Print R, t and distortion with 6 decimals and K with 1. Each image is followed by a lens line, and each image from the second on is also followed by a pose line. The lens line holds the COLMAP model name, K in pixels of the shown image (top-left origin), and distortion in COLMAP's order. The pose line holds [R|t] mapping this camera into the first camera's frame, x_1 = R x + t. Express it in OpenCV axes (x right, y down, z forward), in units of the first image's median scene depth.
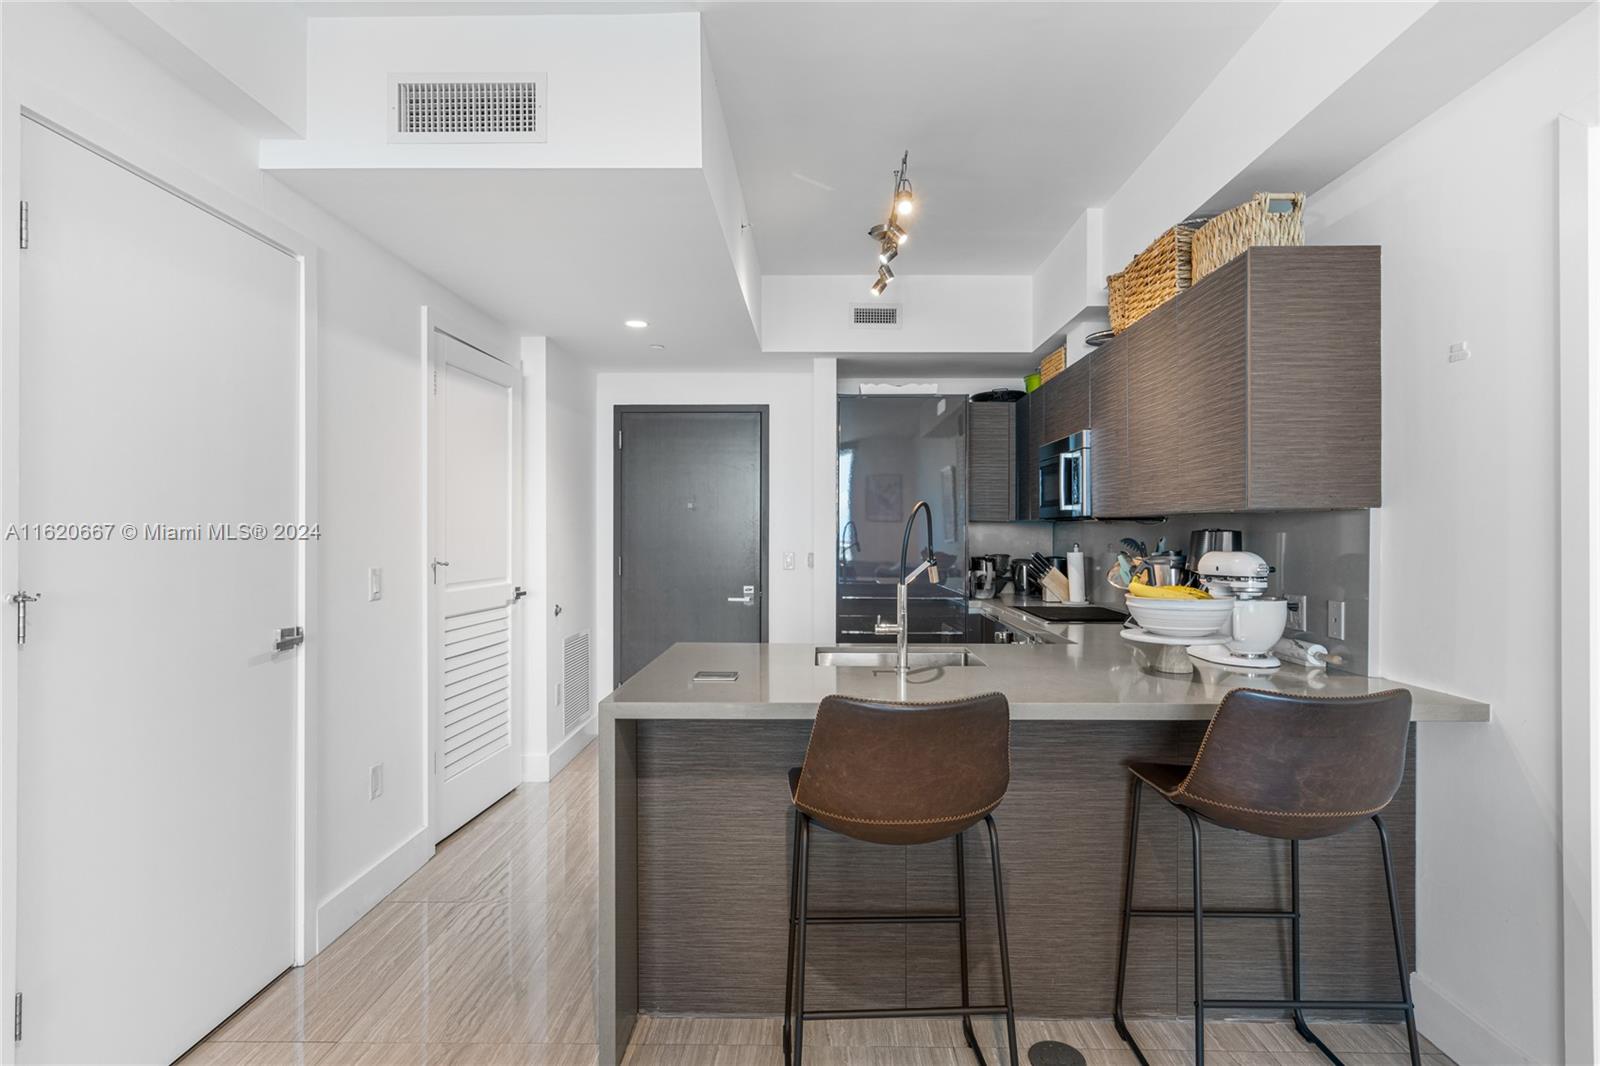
lens RADIAL K [[823.8, 0, 793.4], [0, 823.8, 533.7], [0, 0, 1]] dist [-0.003402, -0.000904]
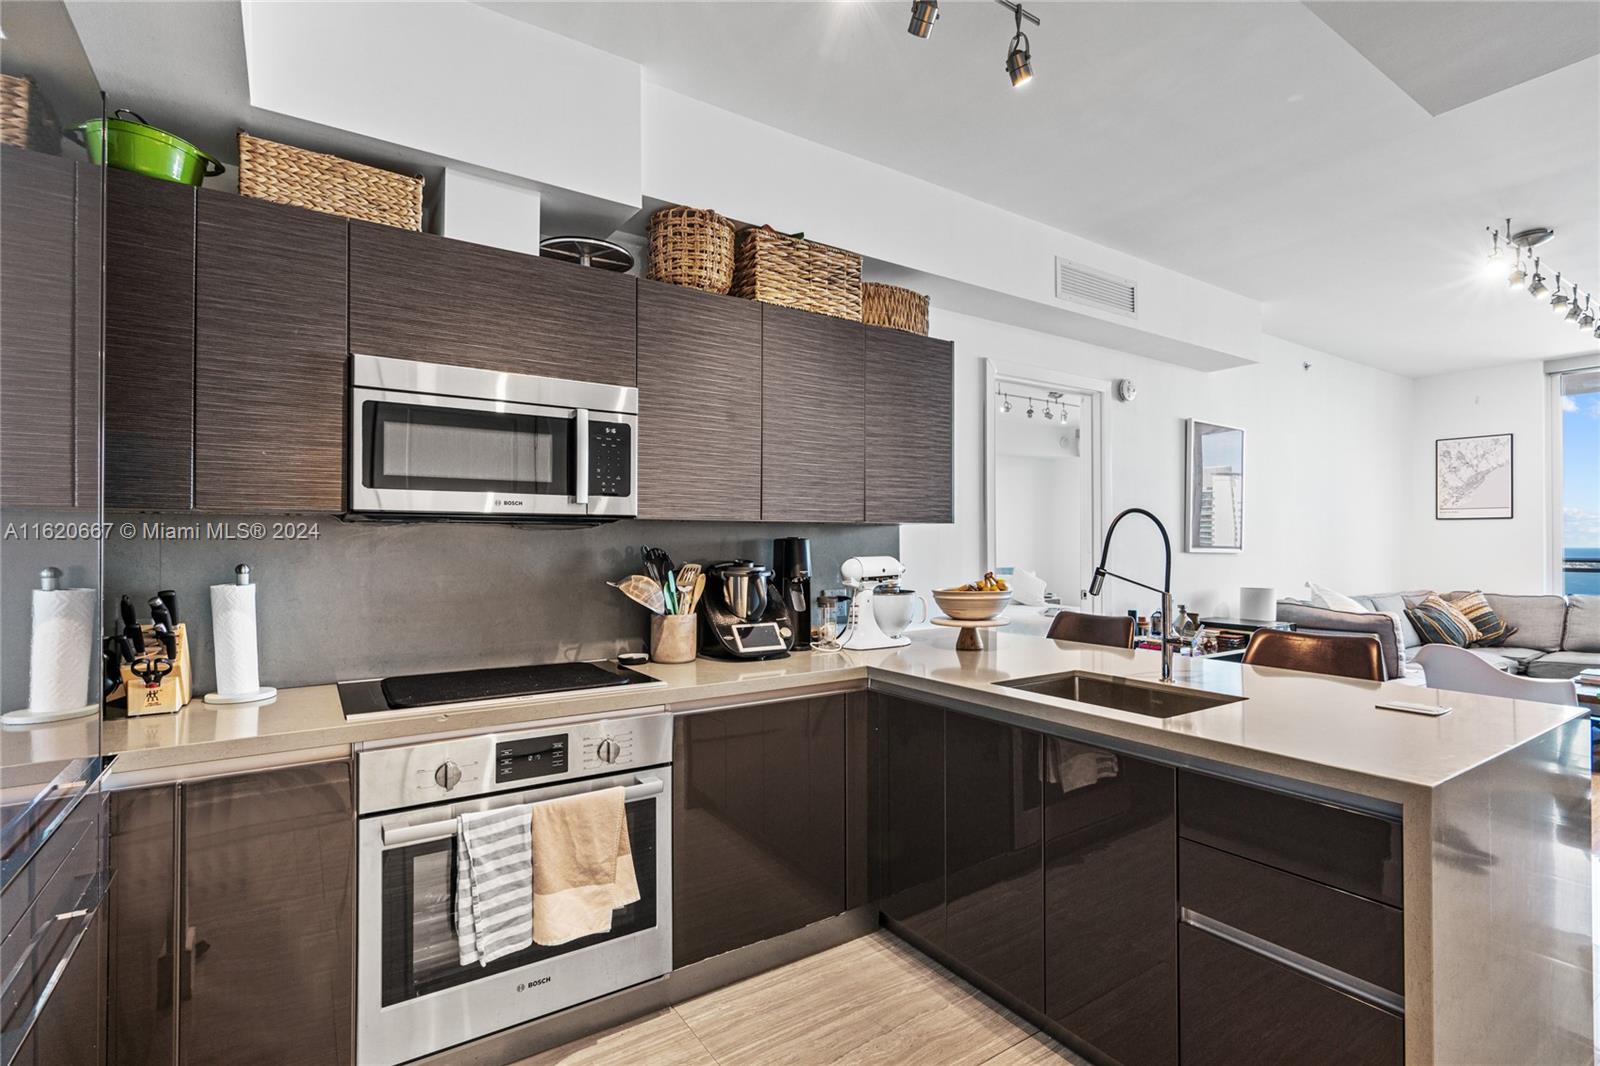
lens RADIAL K [[747.3, 0, 803.0], [0, 747.3, 535.3], [0, 0, 1]] dist [0.002999, 0.000000]
pose [[-0.582237, 0.002976, 0.813013, -0.201773], [0.002260, 0.999995, -0.002041, -0.003586], [-0.813016, 0.000649, -0.582241, 1.132588]]
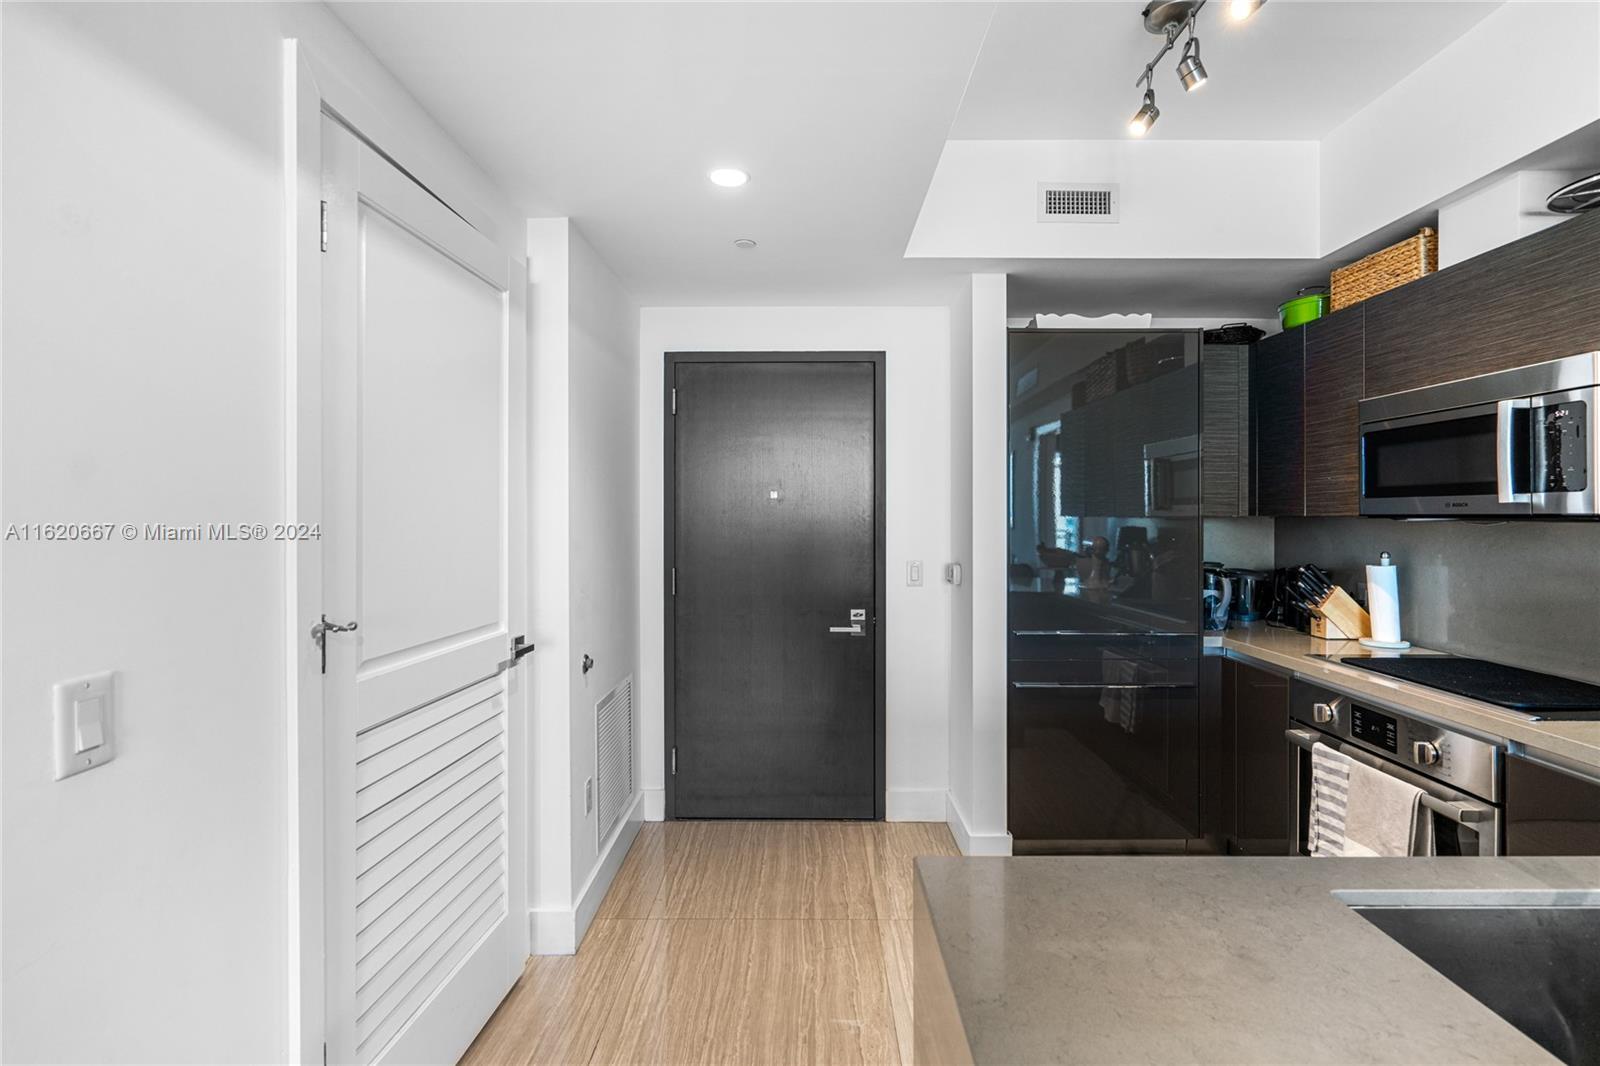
lens RADIAL K [[730.3, 0, 797.6], [0, 730.3, 517.4], [0, 0, 1]] dist [-0.009918, 0.003874]
pose [[0.999884, -0.002573, 0.015024, -0.149636], [0.002603, 0.999995, -0.001999, -0.018294], [-0.015019, 0.002038, 0.999885, 0.493288]]
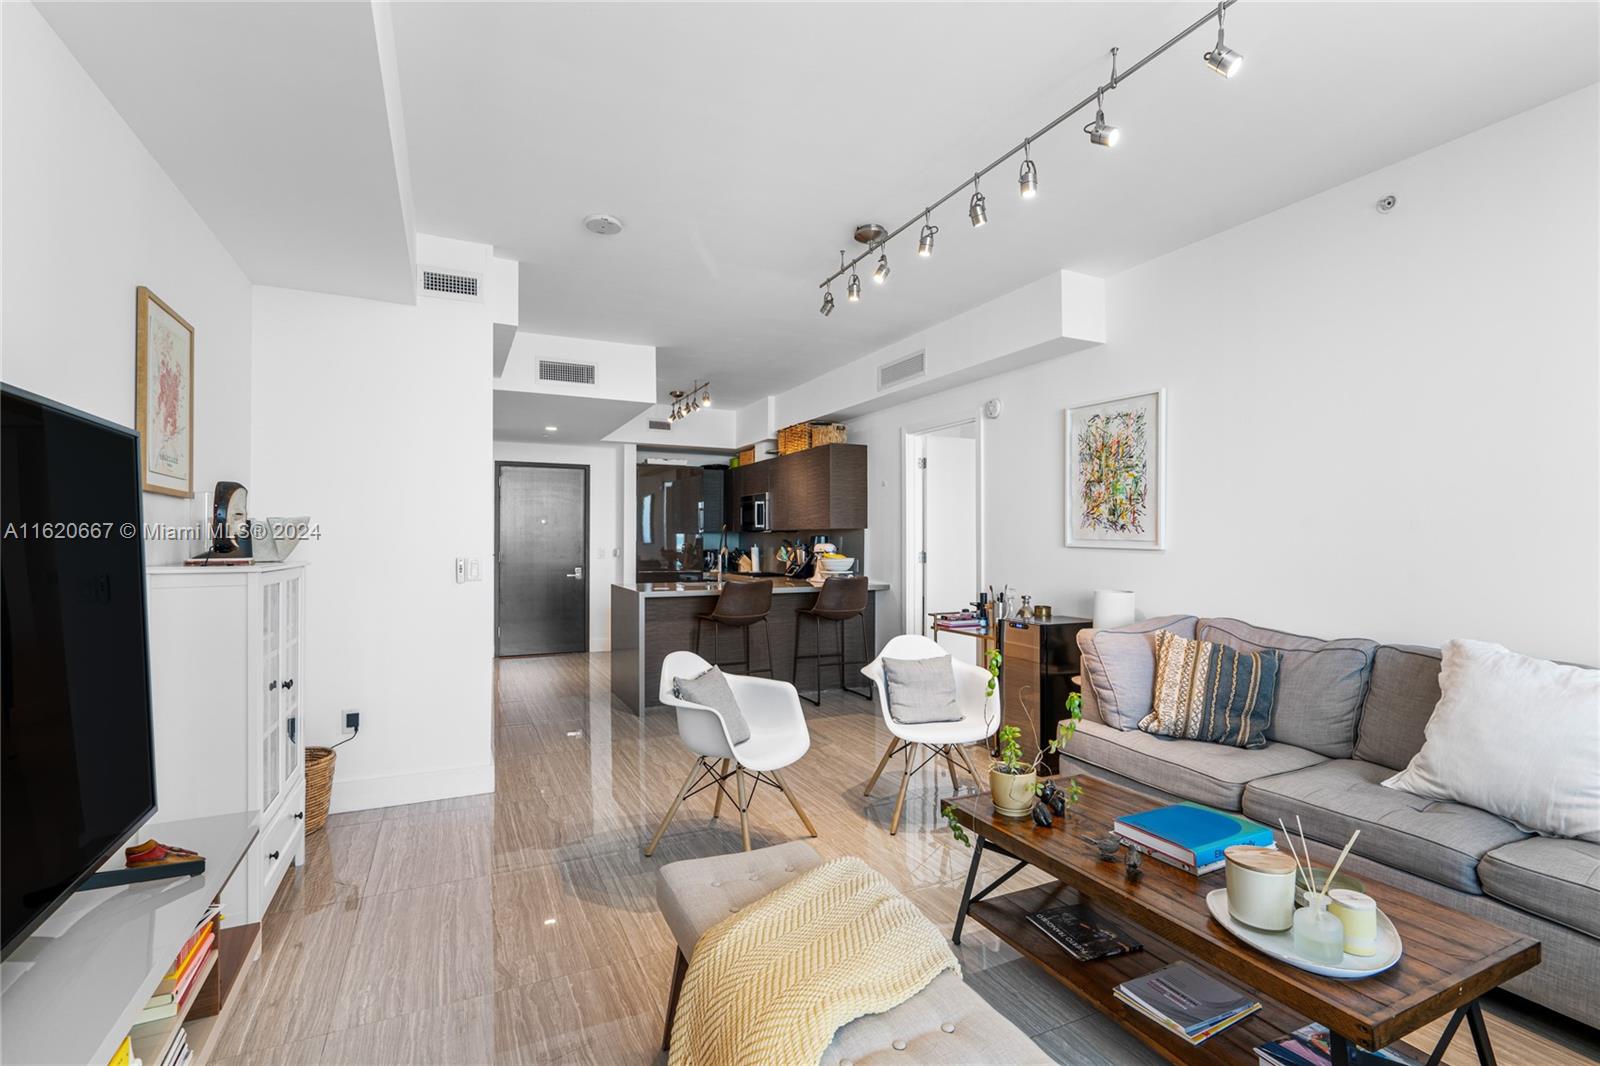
lens RADIAL K [[730.3, 0, 806.1], [0, 730.3, 540.1], [0, 0, 1]] dist [-0.009918, 0.003874]
pose [[0.885702, 0.000843, 0.464254, -0.450719], [0.000296, 0.999997, -0.002382, 0.011316], [-0.464255, 0.002247, 0.885699, -0.780510]]
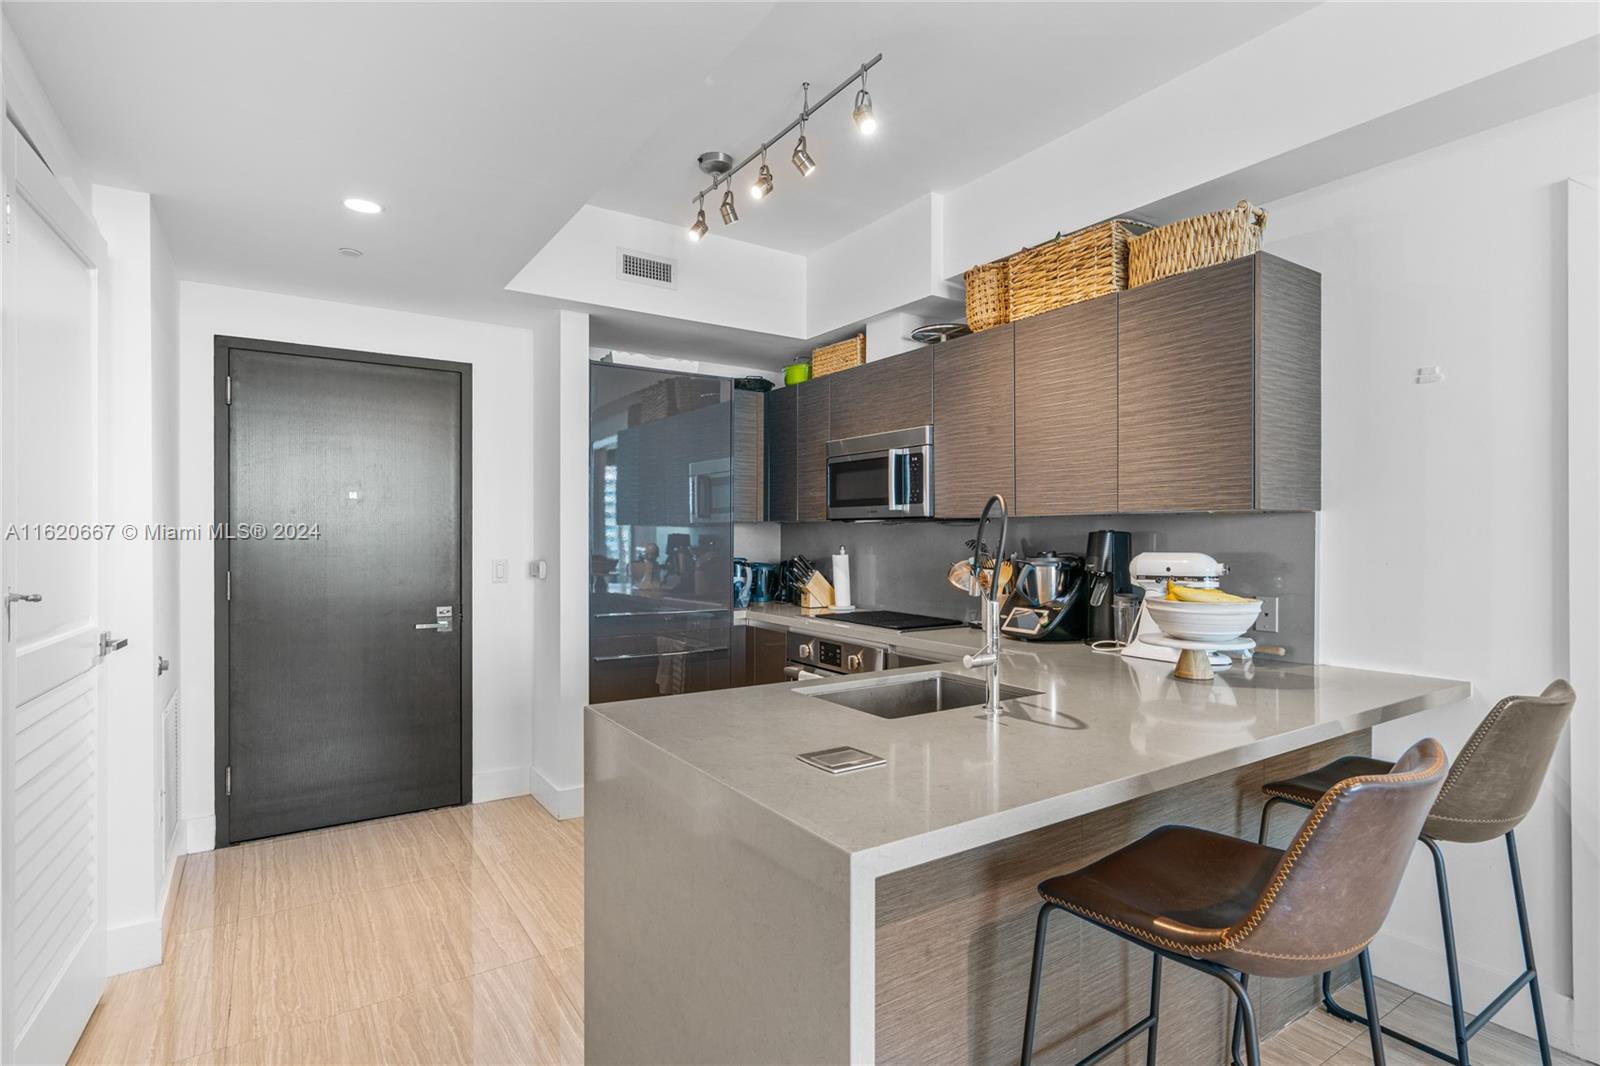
lens RADIAL K [[810.9, 0, 805.7], [0, 810.9, 540.1], [0, 0, 1]] dist [0.000131, 0.001020]
pose [[0.816588, -0.003706, 0.577209, -0.271726], [0.001053, 0.999987, 0.004930, 0.000716], [-0.577220, -0.003418, 0.816581, 0.289013]]
